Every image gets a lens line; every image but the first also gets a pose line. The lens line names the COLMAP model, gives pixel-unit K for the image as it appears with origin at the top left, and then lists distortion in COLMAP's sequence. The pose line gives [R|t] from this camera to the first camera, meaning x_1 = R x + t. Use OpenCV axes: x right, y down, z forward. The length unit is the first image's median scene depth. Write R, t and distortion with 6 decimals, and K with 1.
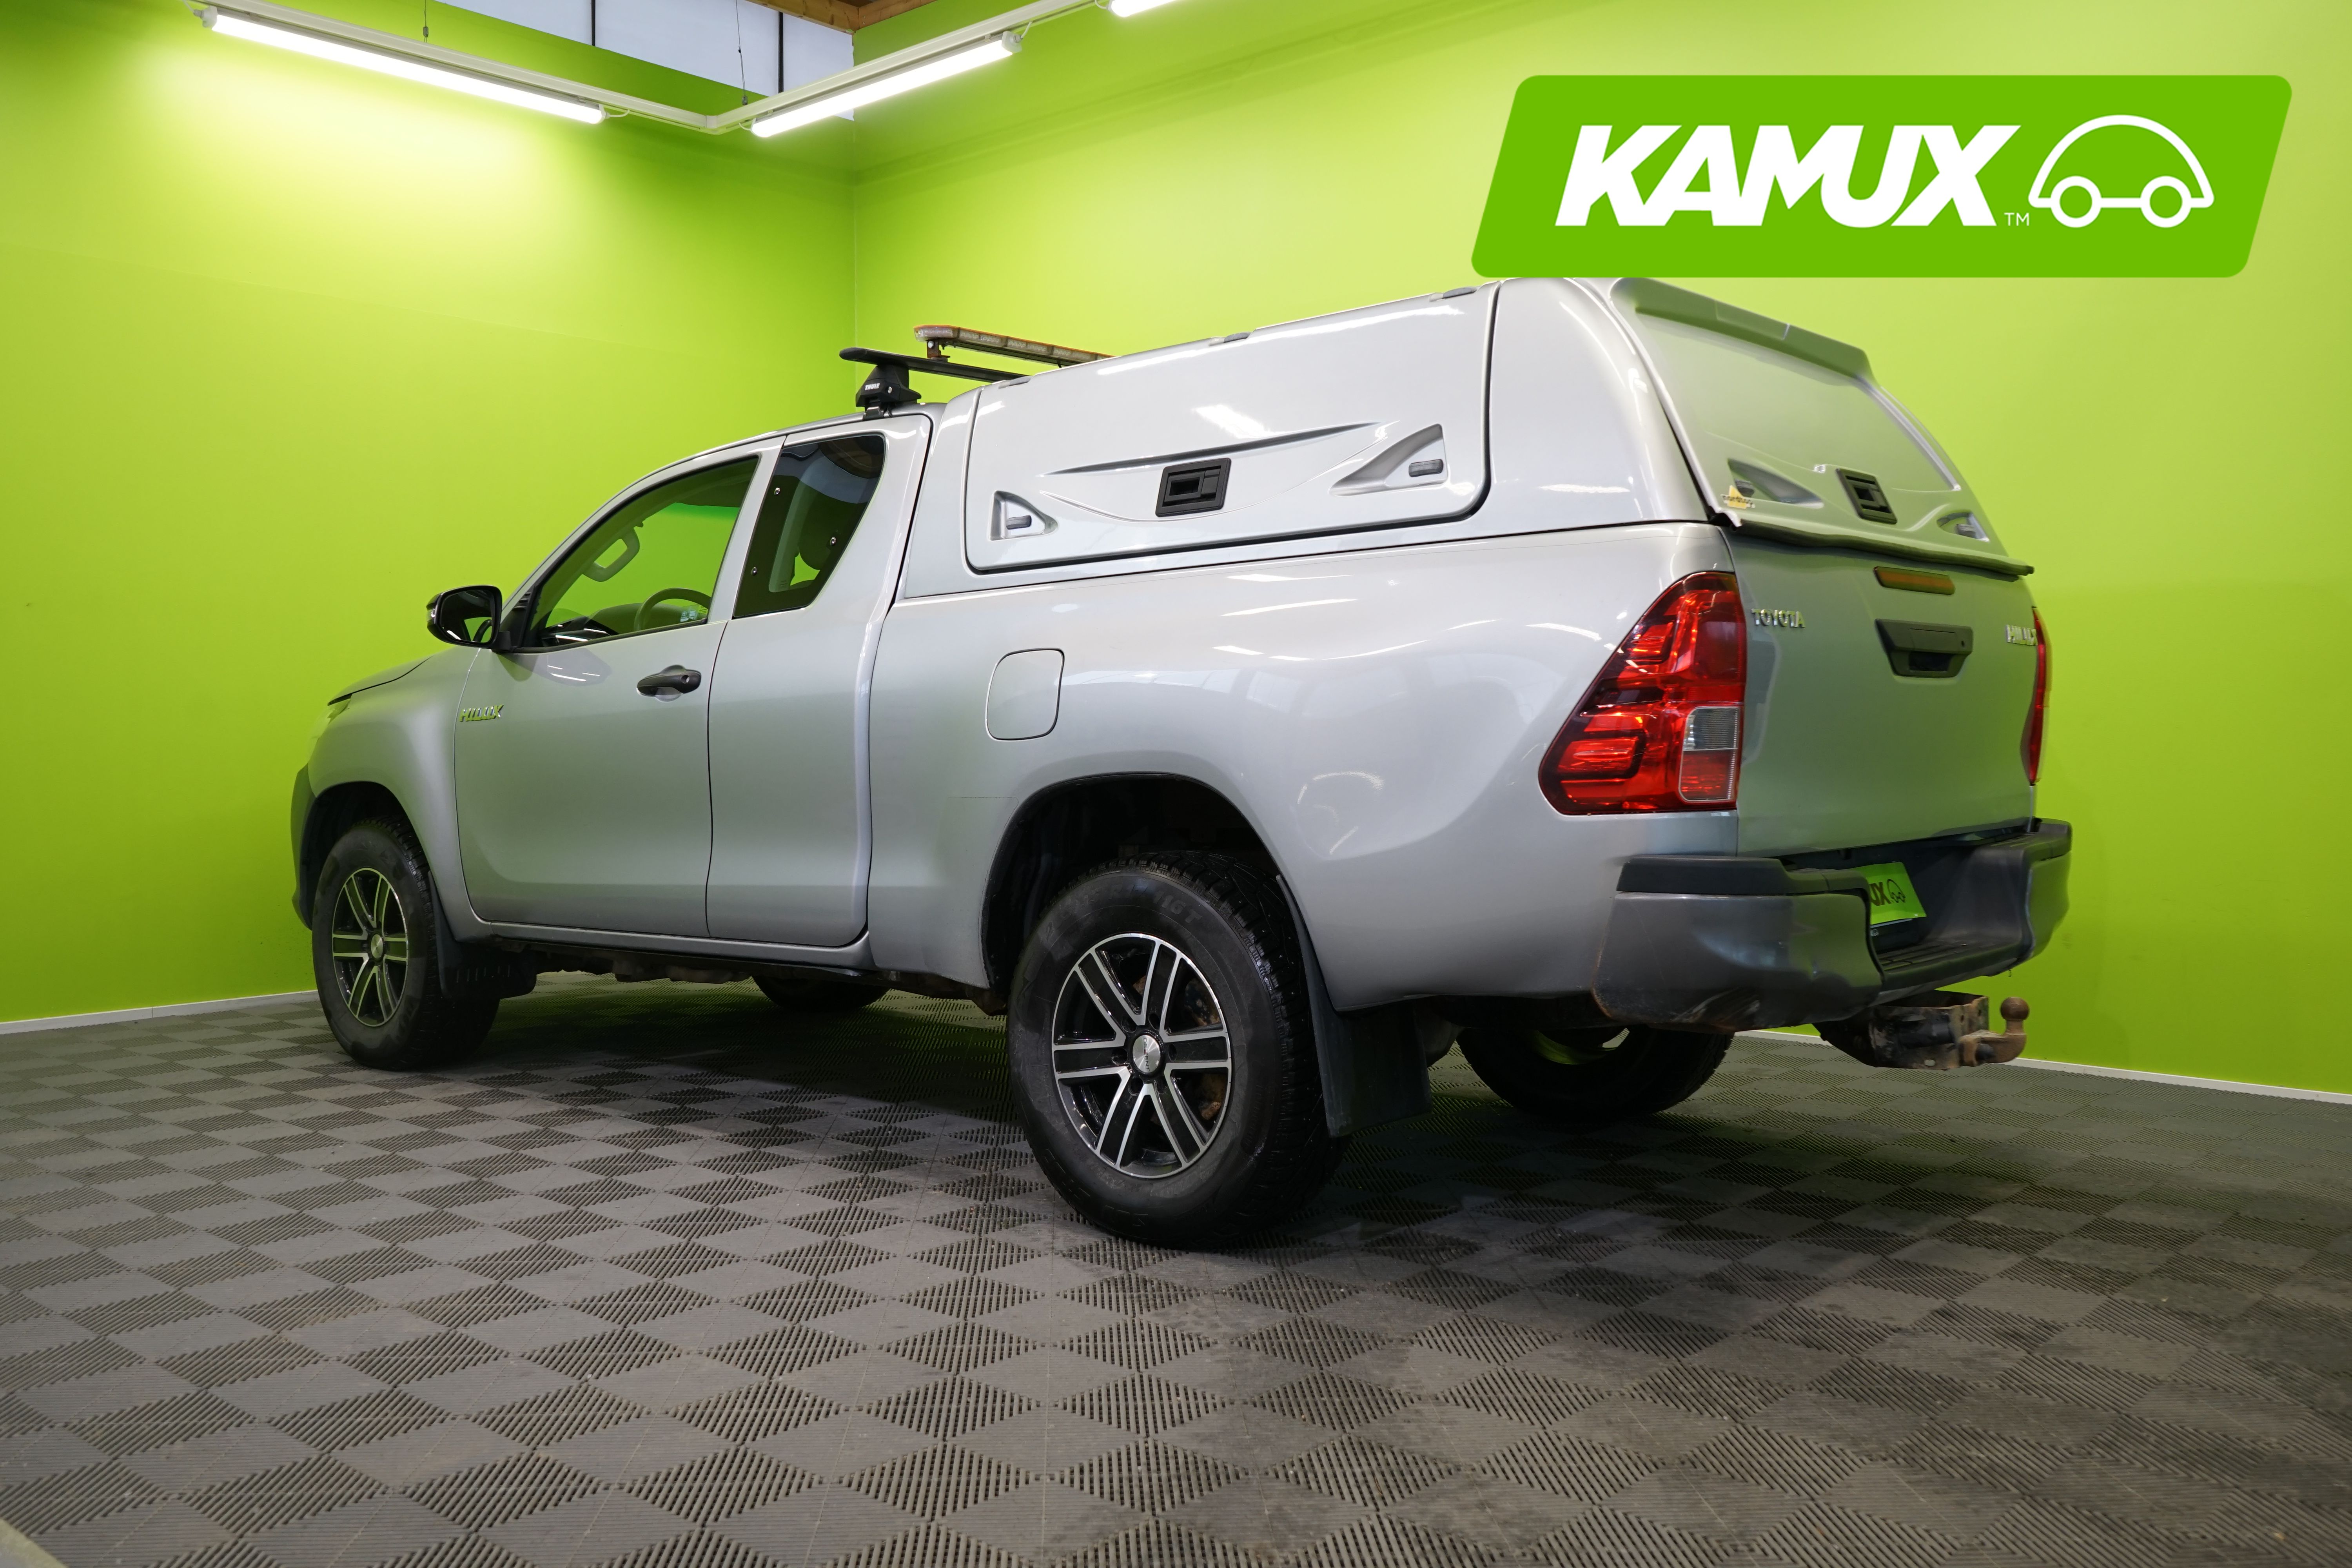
lens RADIAL K [[2035.6, 0, 1177.6], [0, 2035.6, 771.9], [0, 0, 1]] dist [0.011621, 0.016694]
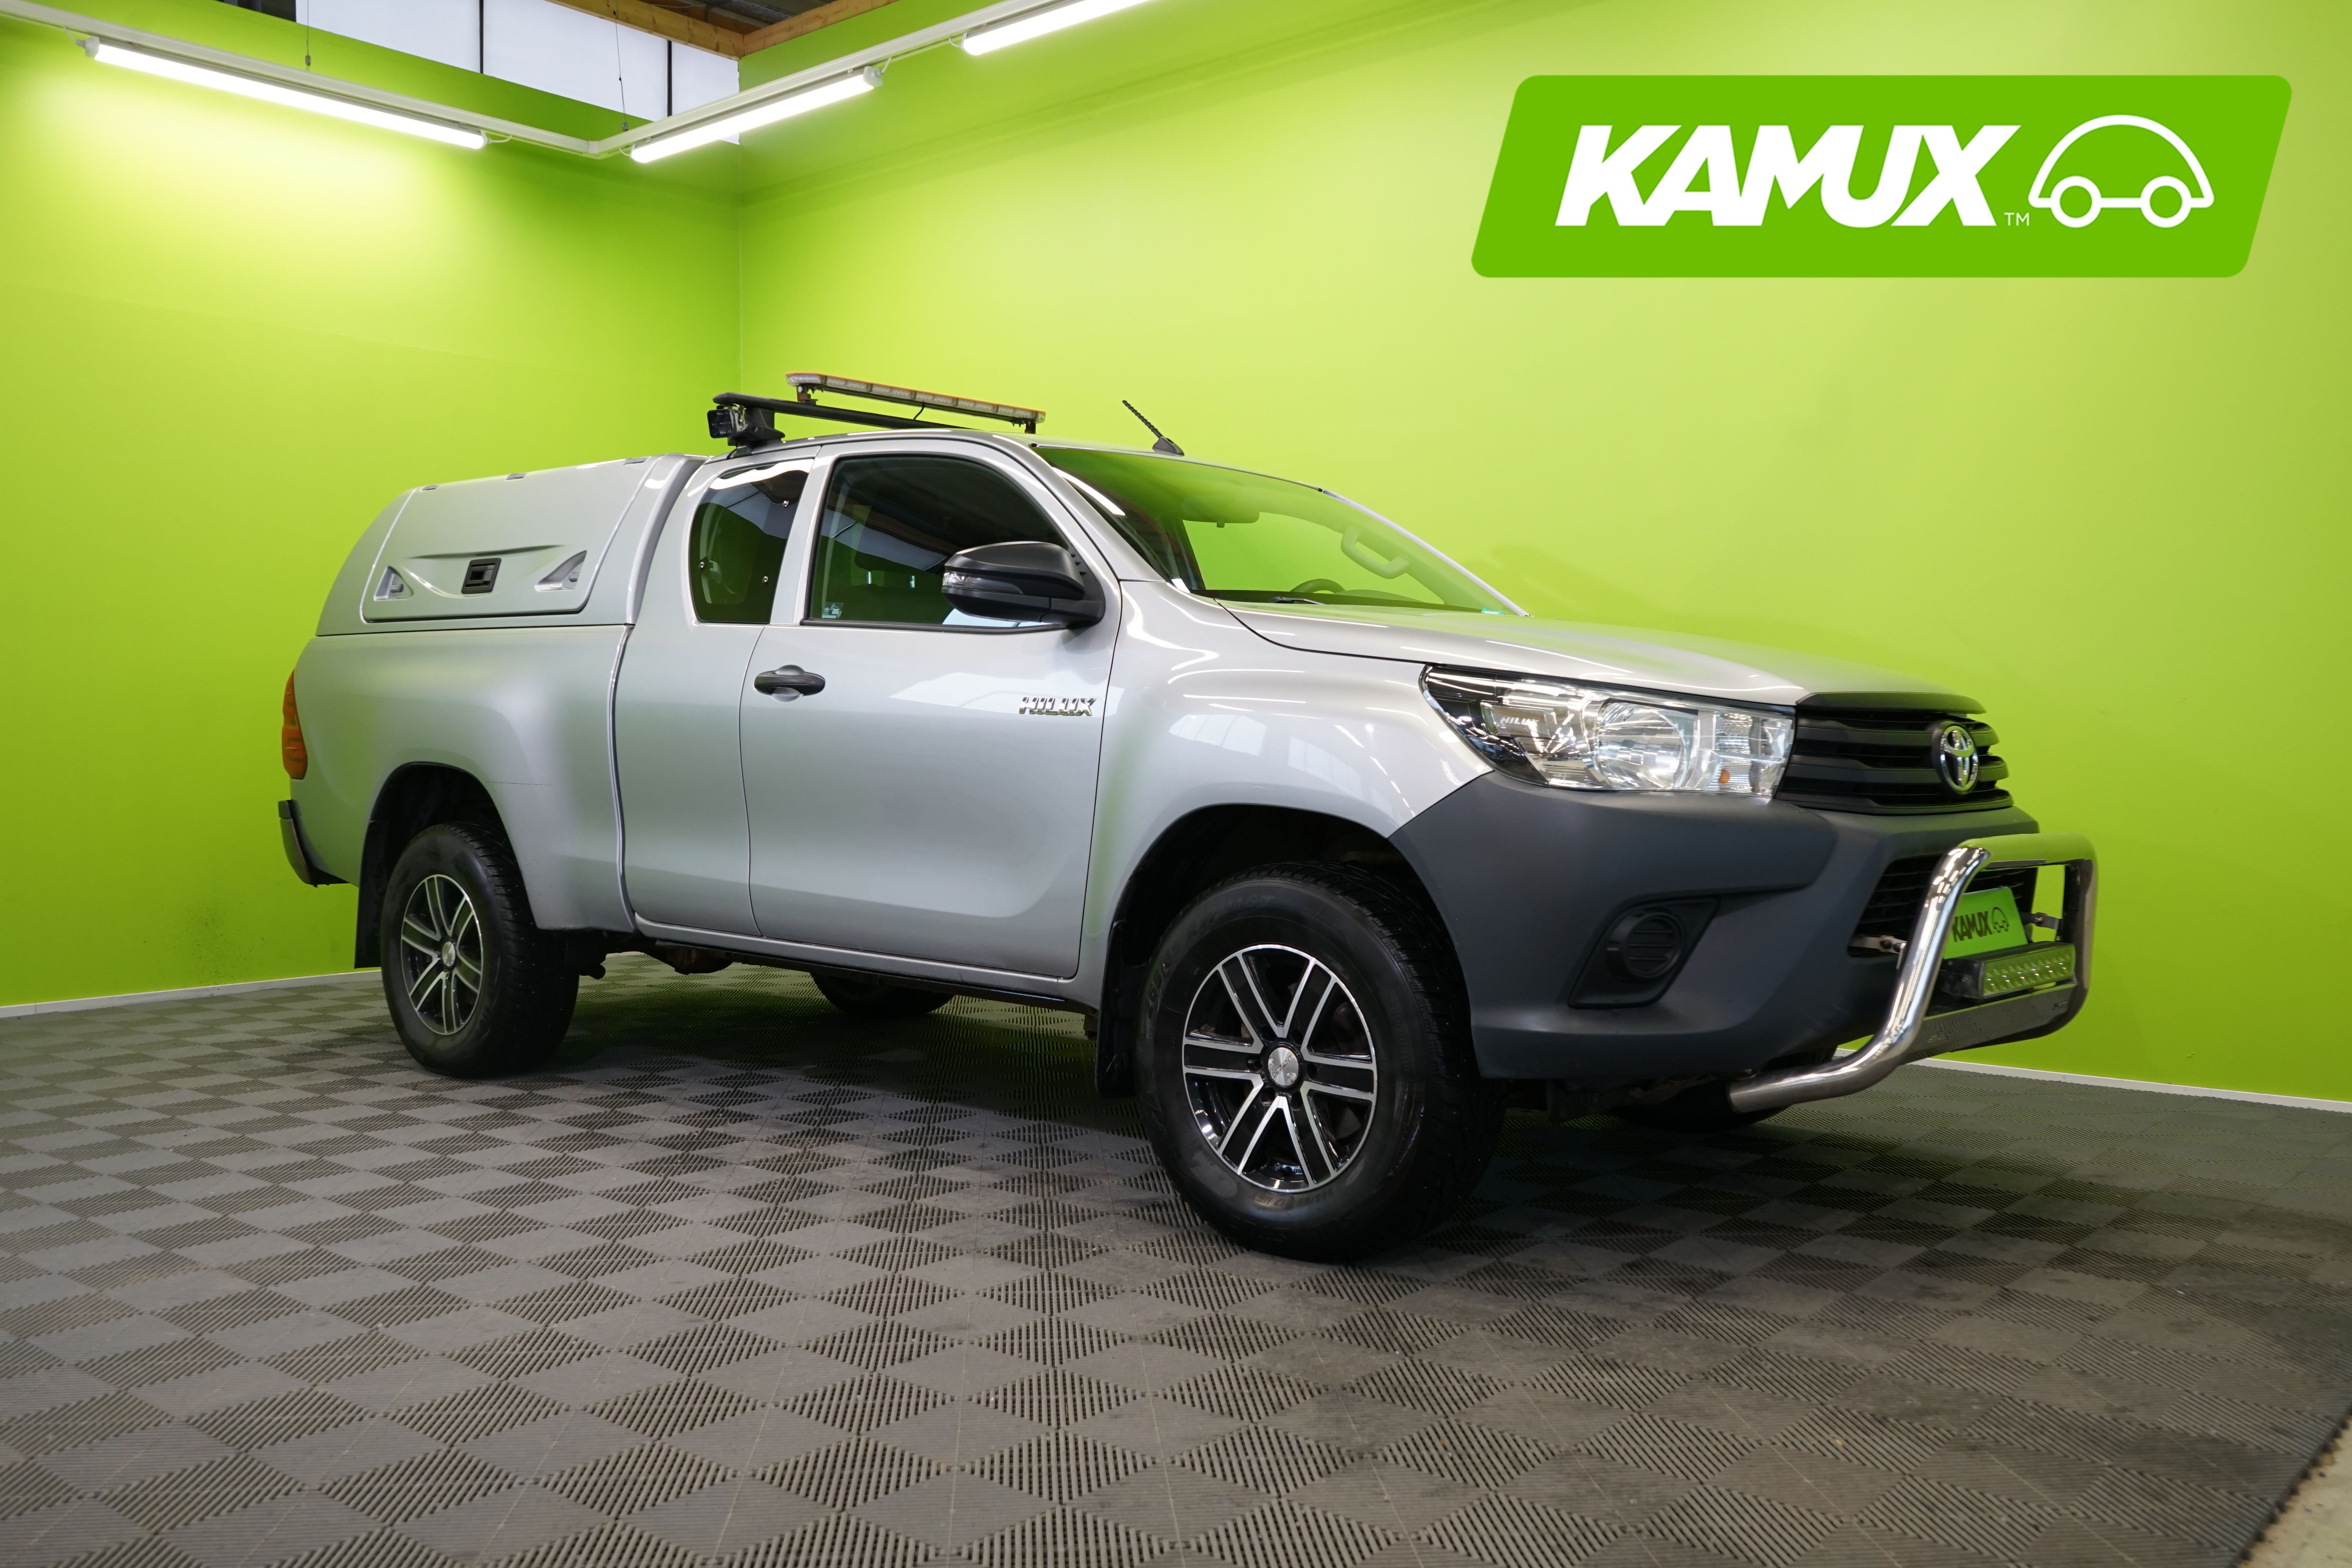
lens RADIAL K [[2035.6, 0, 1175.9], [0, 2035.6, 781.7], [0, 0, 1]] dist [0.011621, 0.016694]
pose [[0.999738, 0.000132, 0.022870, 0.077451], [-0.000188, 0.999997, 0.002423, 0.000202], [-0.022869, -0.002427, 0.999736, -0.073930]]
